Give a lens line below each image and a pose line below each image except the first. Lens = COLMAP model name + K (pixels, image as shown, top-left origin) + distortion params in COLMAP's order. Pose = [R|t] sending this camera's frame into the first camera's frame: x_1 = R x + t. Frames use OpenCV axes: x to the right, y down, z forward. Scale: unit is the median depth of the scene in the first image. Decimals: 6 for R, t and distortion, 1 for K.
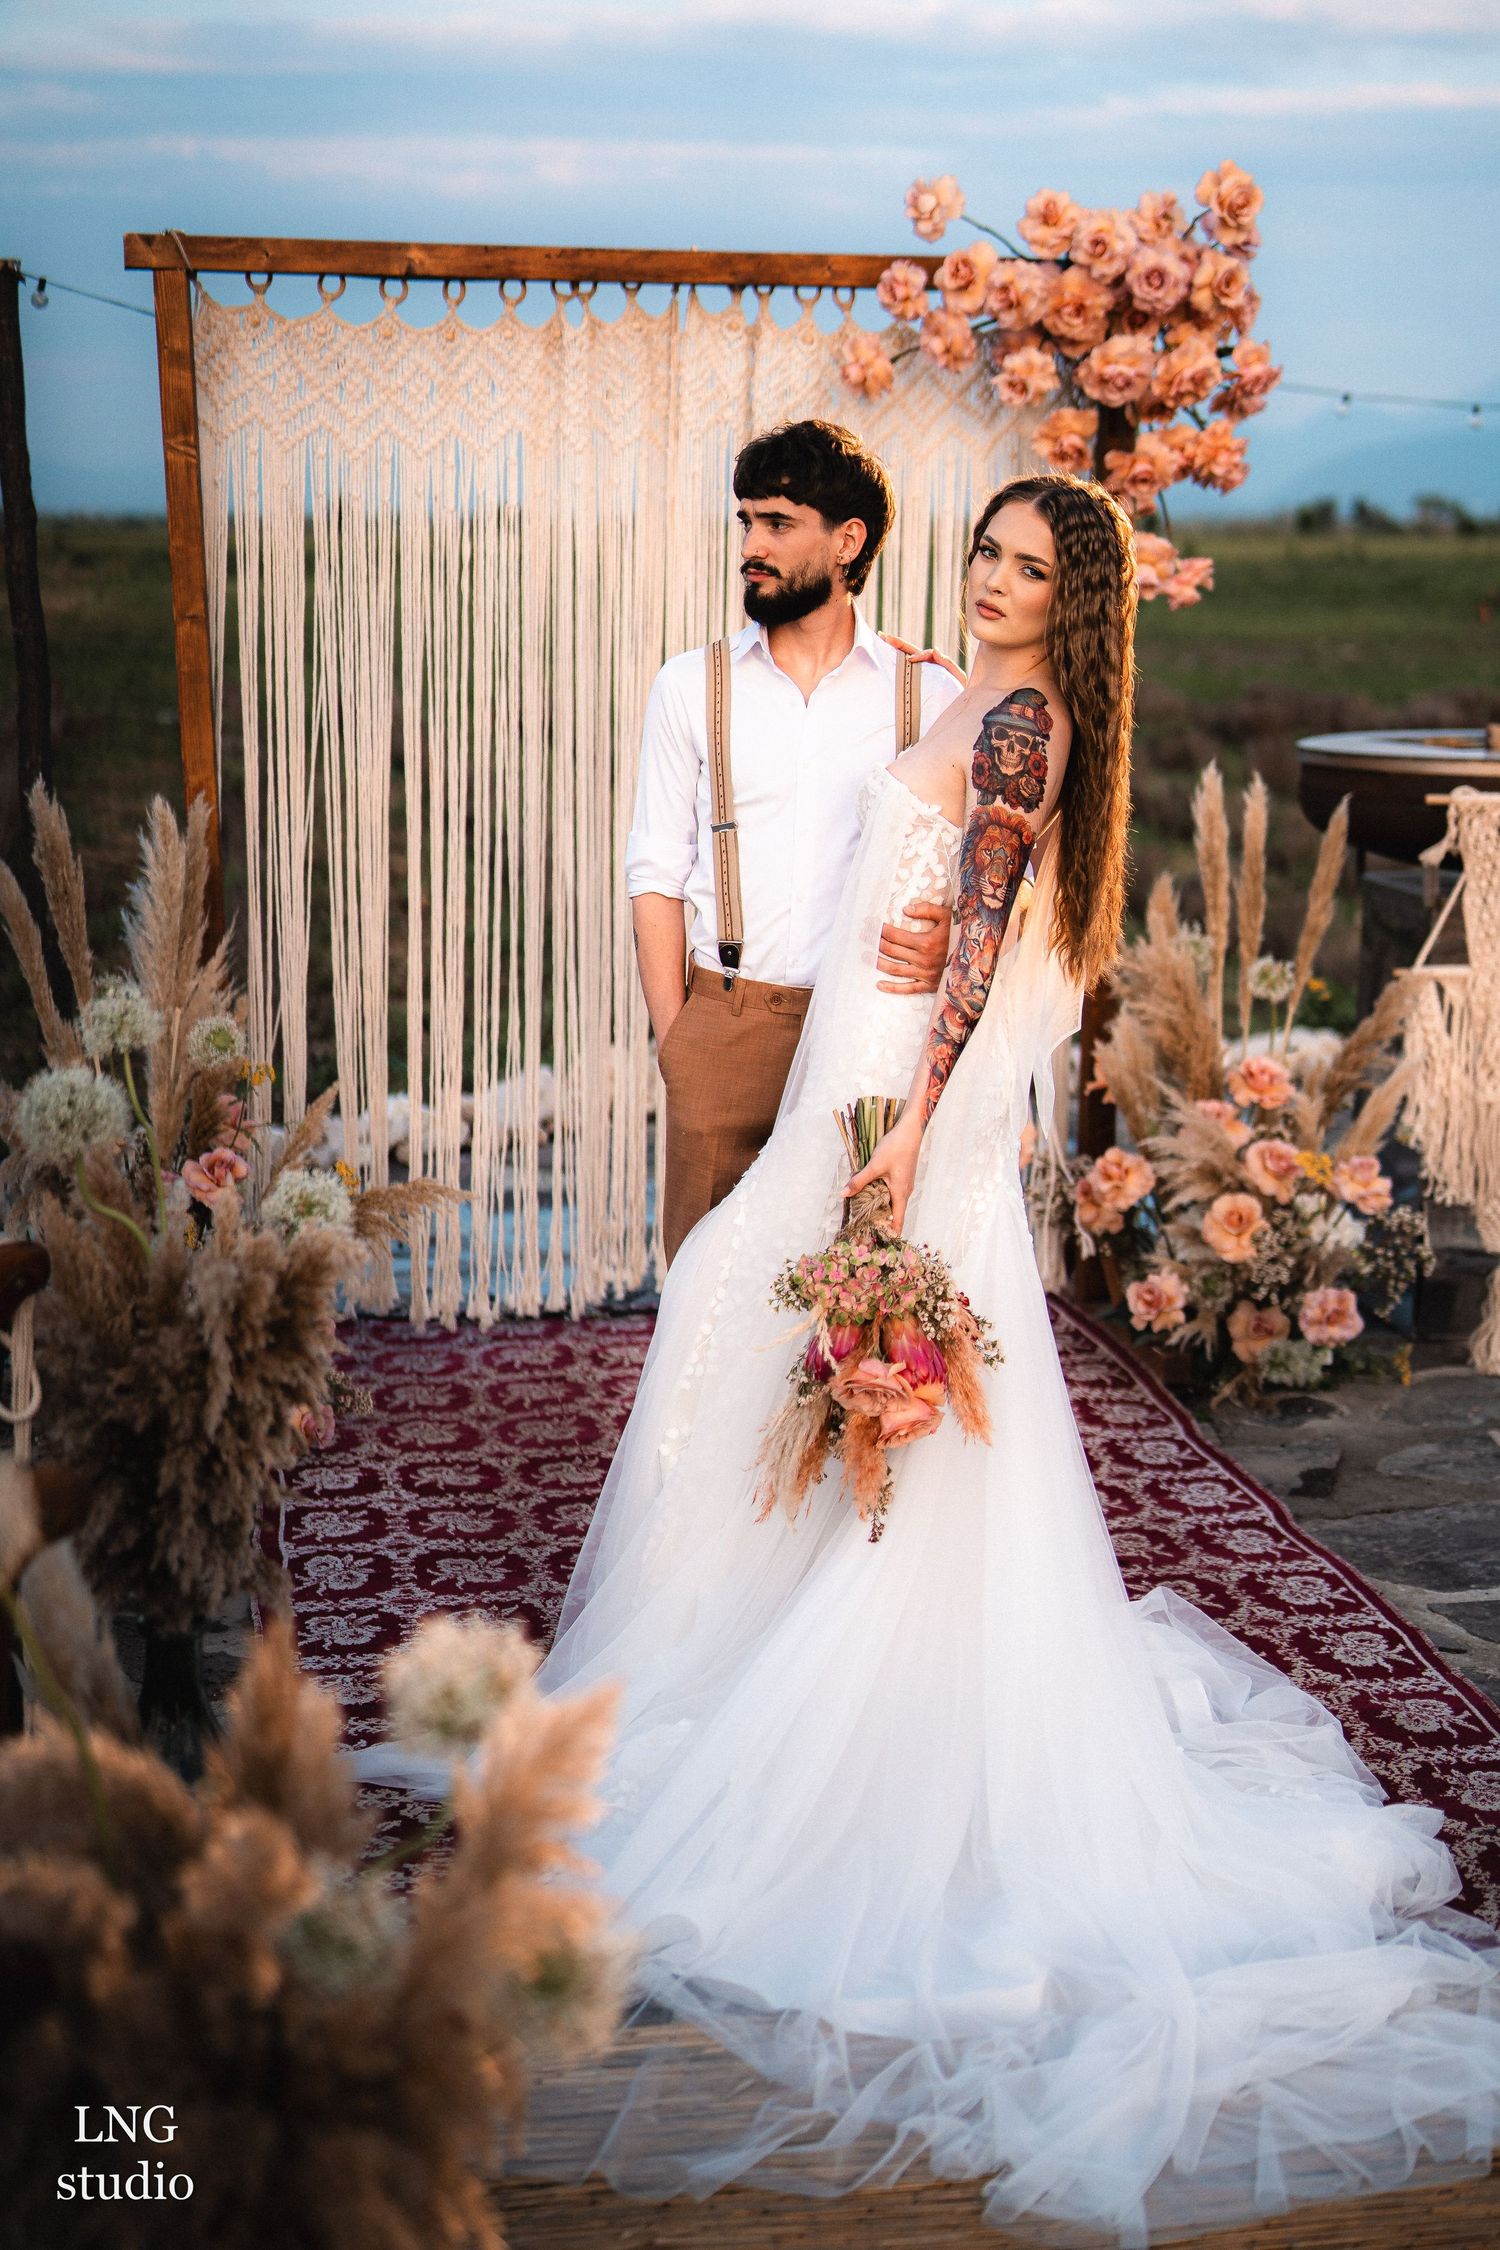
lens RADIAL K [[3076.2, 0, 750.0], [0, 3076.2, 1125.0], [0, 0, 1]] dist [0.121672, -0.464817]
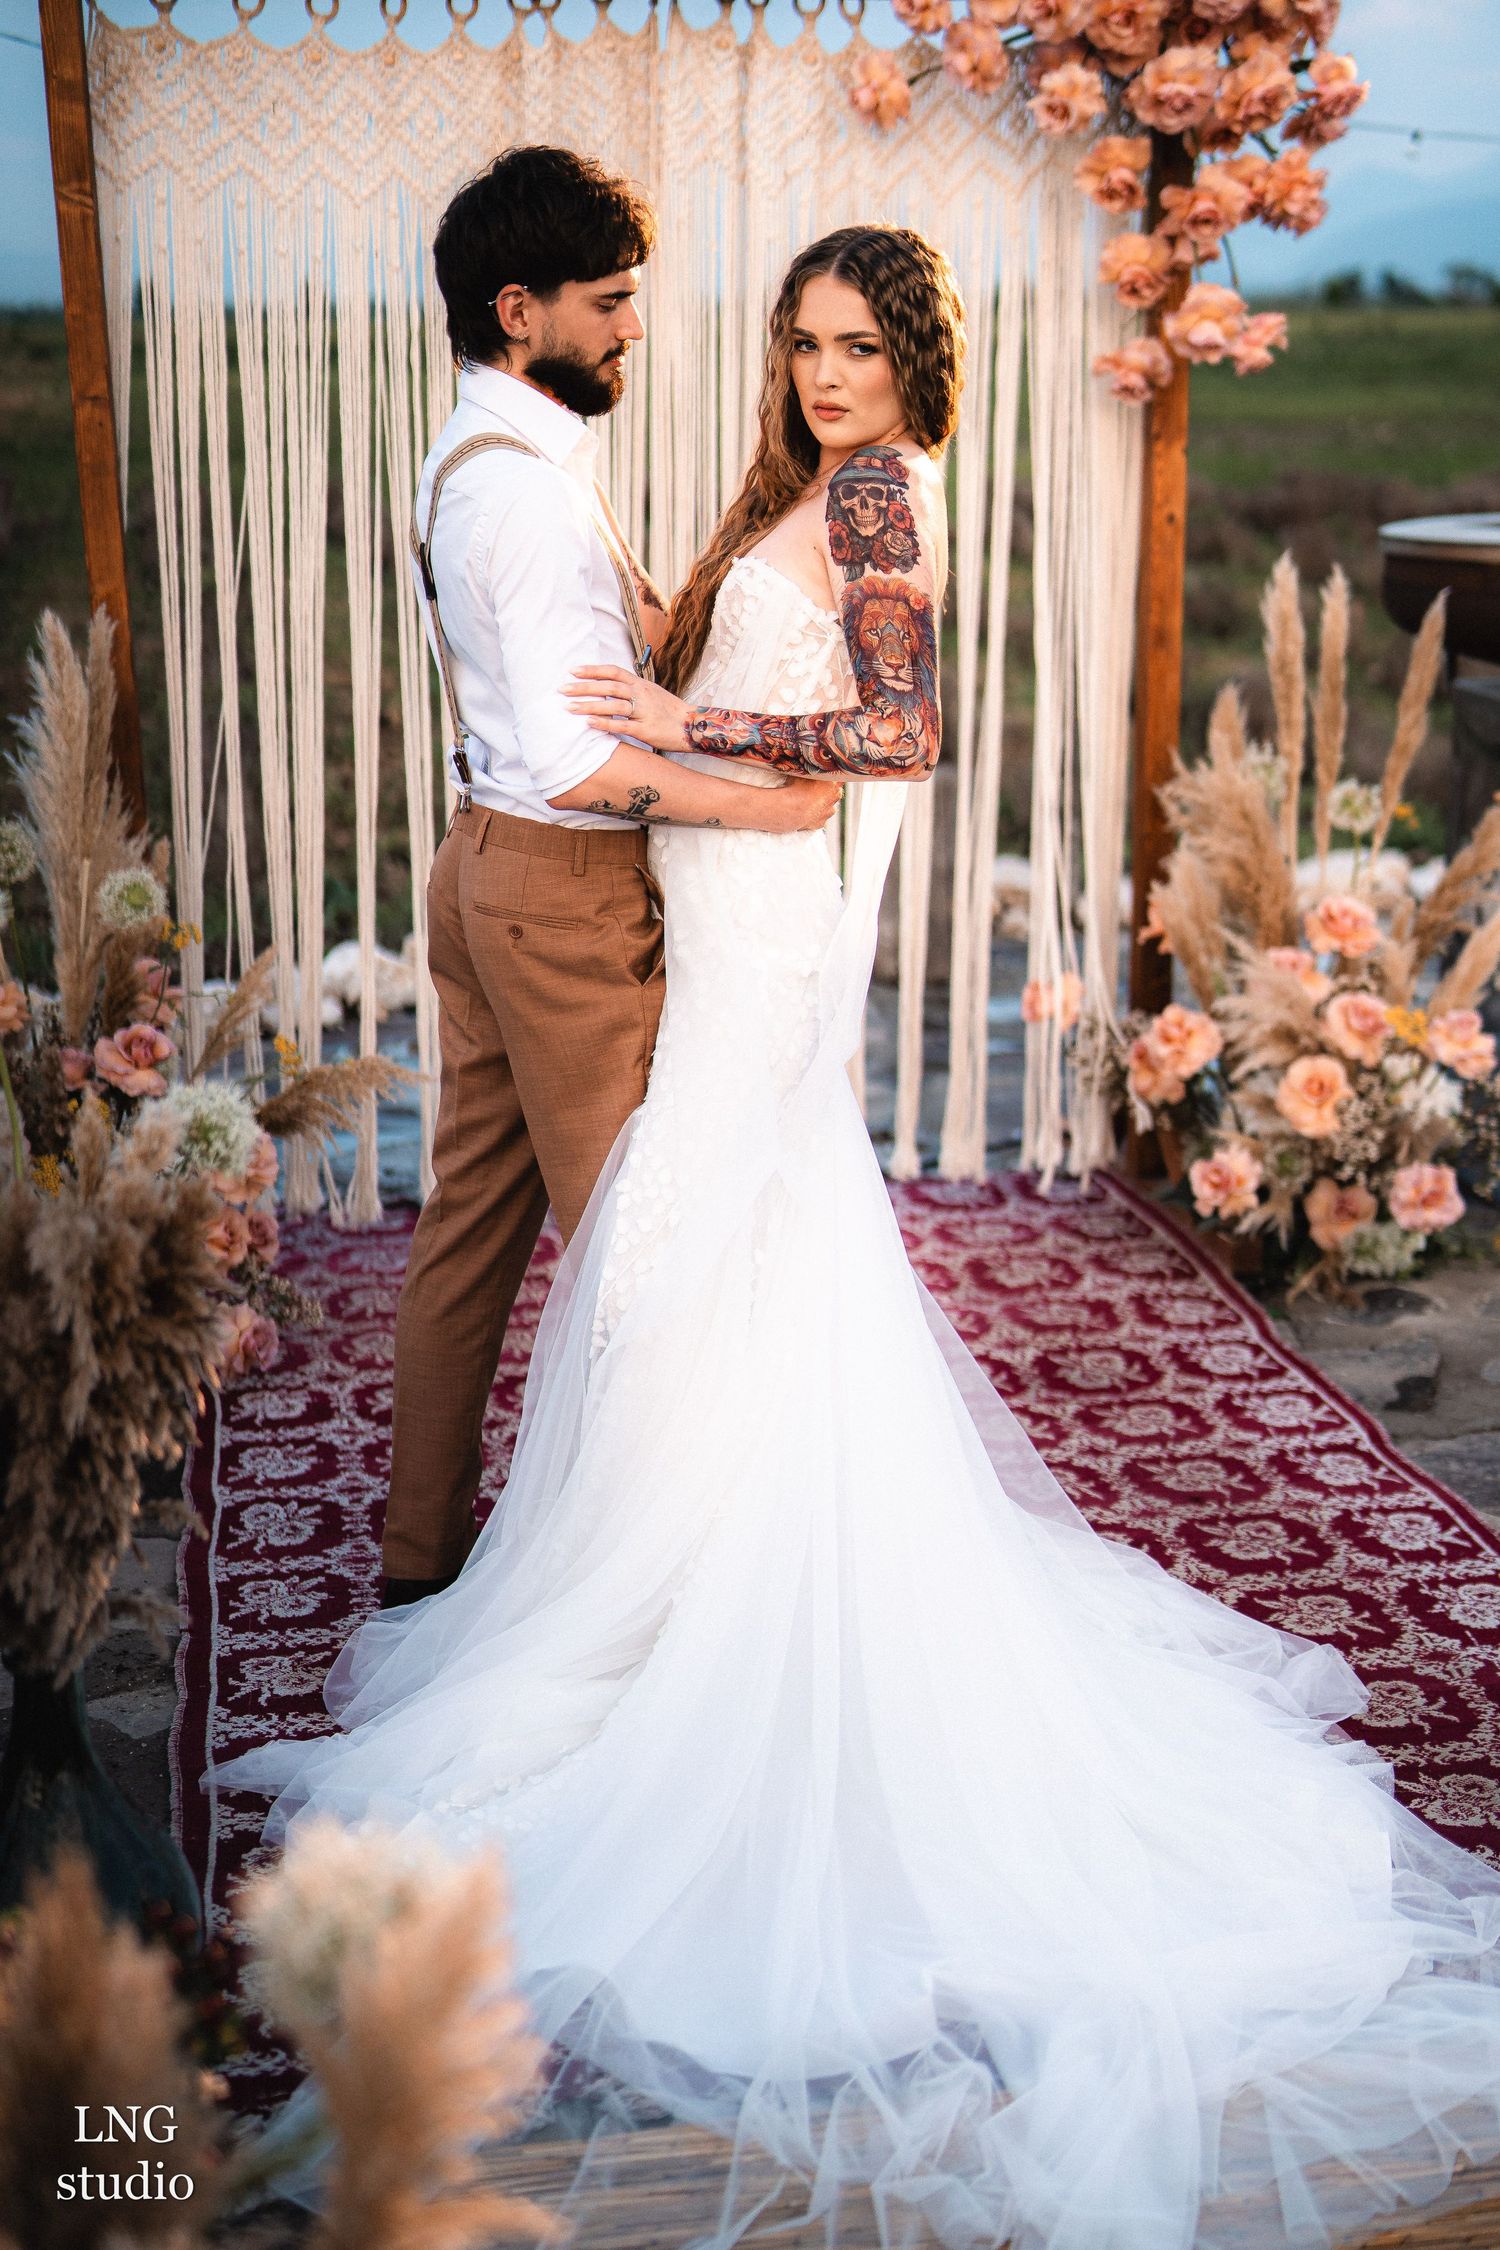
lens RADIAL K [[3189.5, 0, 750.0], [0, 3189.5, 1125.0], [0, 0, 1]] dist [0.136932, -0.429748]
pose [[0.999915, -0.012846, -0.002039, 0.000202], [0.012942, 0.998260, 0.057528, -0.012459], [0.001296, -0.057549, 0.998342, 0.100191]]
